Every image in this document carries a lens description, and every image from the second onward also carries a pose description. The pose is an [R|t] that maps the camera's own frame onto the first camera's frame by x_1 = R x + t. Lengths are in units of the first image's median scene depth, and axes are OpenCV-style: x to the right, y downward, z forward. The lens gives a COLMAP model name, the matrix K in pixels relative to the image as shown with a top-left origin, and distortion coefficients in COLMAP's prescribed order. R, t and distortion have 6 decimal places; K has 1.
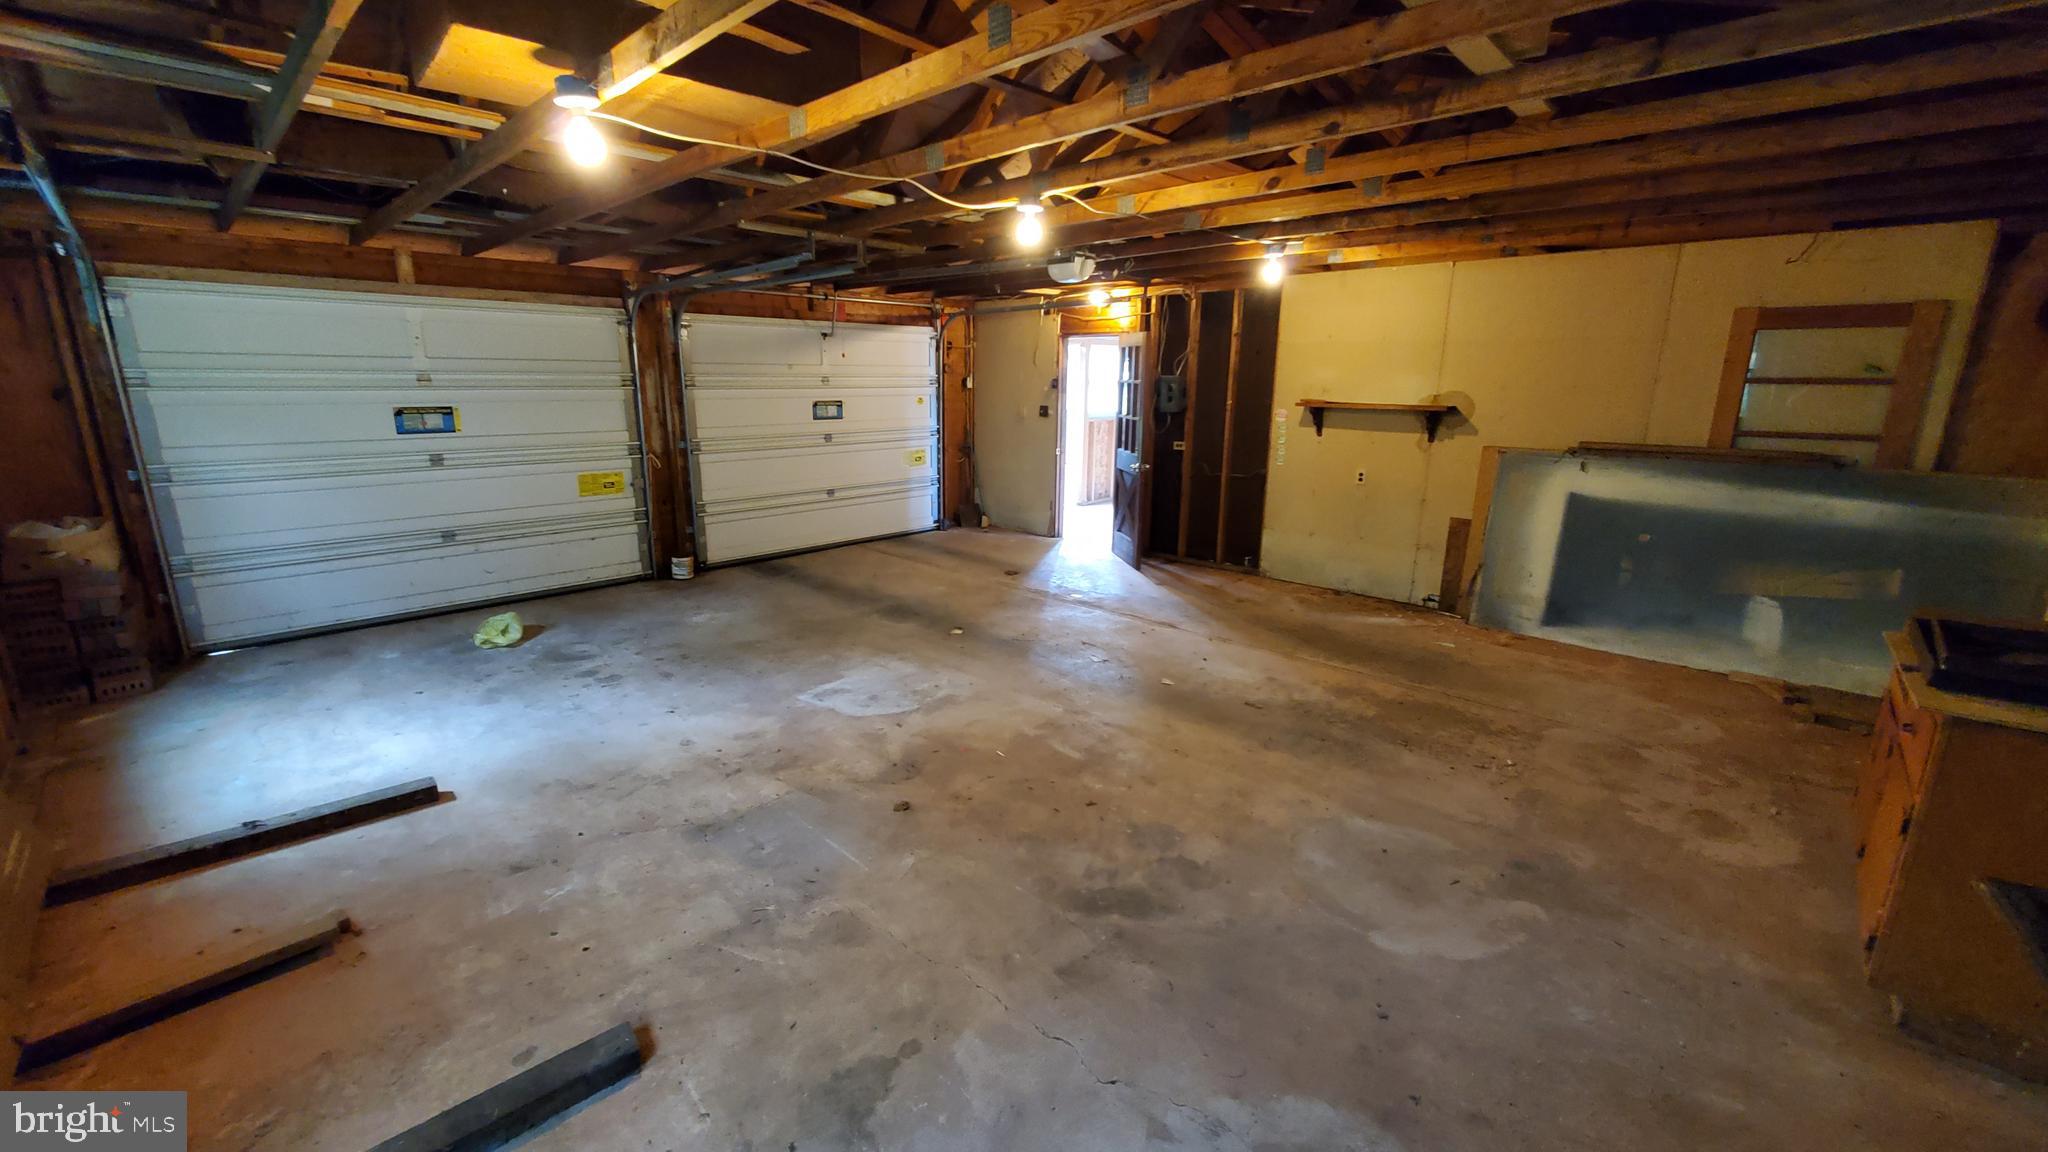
lens RADIAL K [[808.5, 0, 1002.3], [0, 808.5, 571.4], [0, 0, 1]] dist [-0.000554, -0.000336]
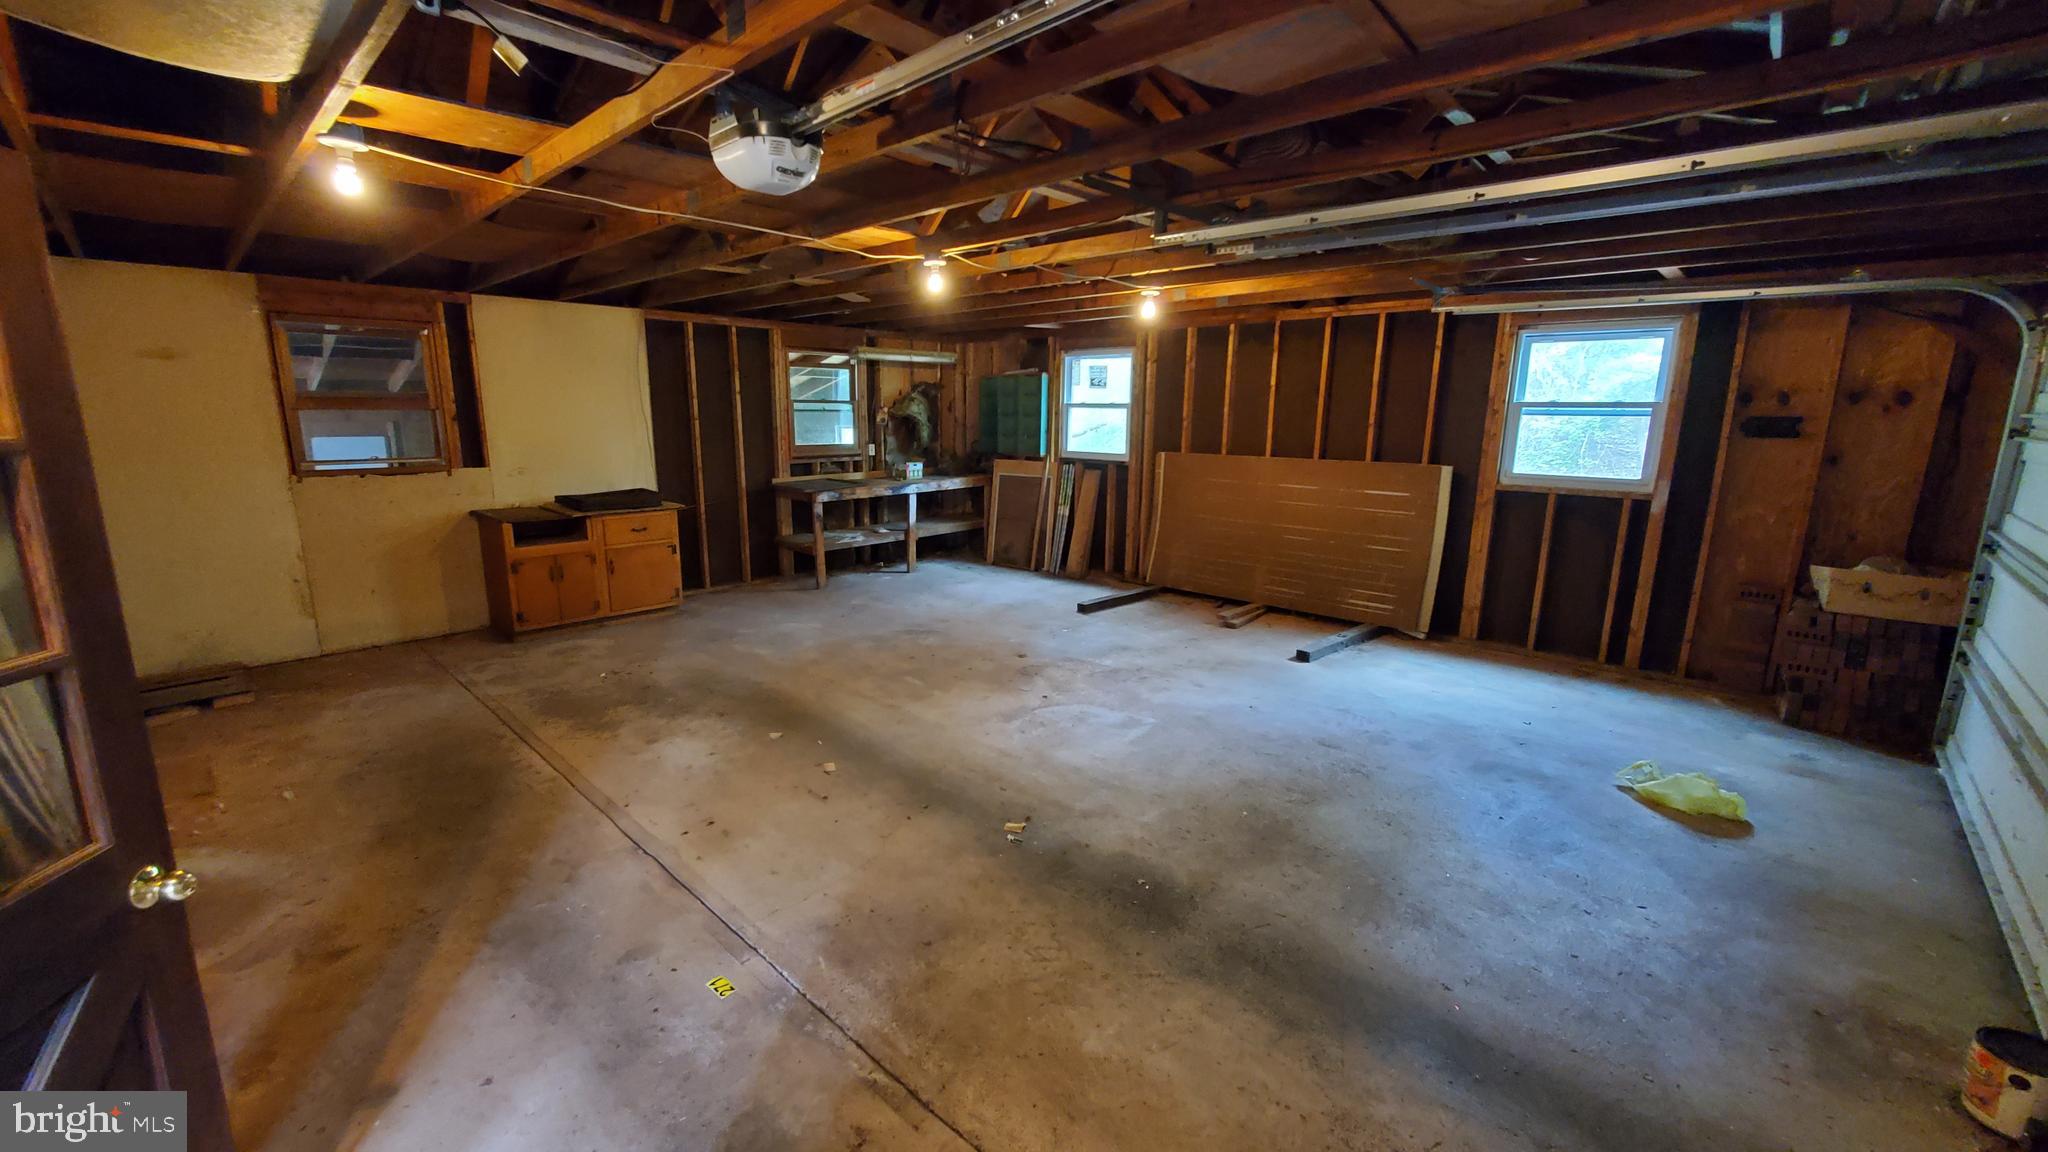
lens RADIAL K [[808.5, 0, 1002.3], [0, 808.5, 571.4], [0, 0, 1]] dist [-0.000554, -0.000336]
pose [[-0.999902, -0.011572, -0.007876, -0.050271], [-0.013832, 0.903164, 0.429072, -0.471078], [0.002148, 0.429139, -0.903236, 1.914896]]
